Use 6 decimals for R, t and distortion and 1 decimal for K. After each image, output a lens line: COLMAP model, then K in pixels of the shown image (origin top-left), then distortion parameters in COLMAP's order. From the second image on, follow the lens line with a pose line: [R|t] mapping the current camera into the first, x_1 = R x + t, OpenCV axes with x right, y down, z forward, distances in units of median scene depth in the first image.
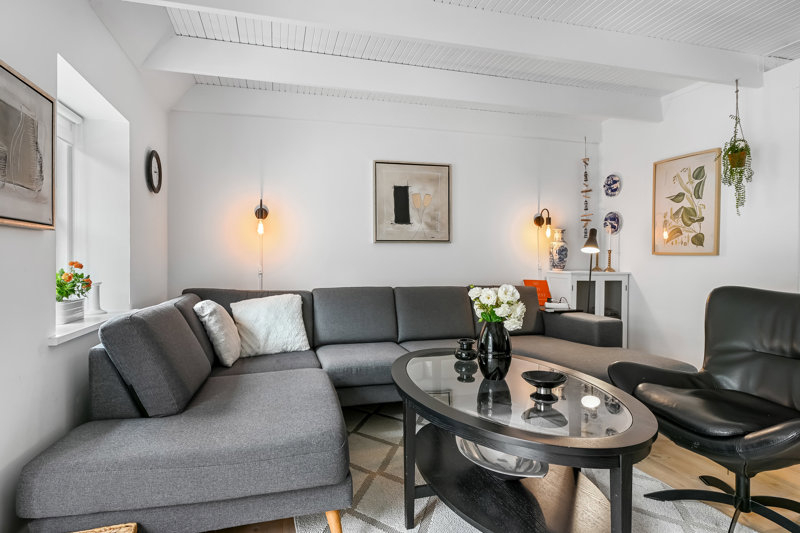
lens RADIAL K [[438.0, 0, 400.0], [0, 438.0, 266.5], [0, 0, 1]] dist [-0.003281, -0.001122]
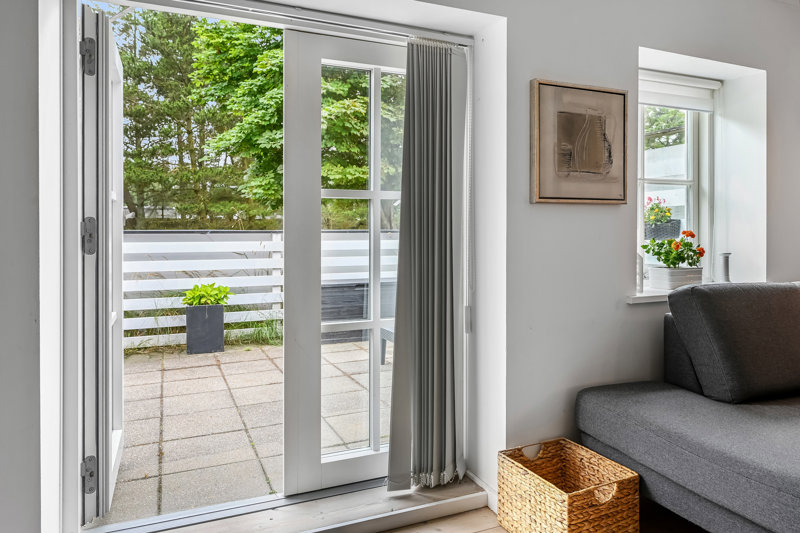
lens RADIAL K [[548.7, 0, 399.3], [0, 548.7, 229.4], [0, 0, 1]] dist [0.000315, -0.000615]
pose [[0.138799, 0.001775, -0.990319, 0.374239], [-0.015499, 0.999880, -0.000380, -0.003350], [0.990199, 0.015401, 0.138810, 0.131129]]
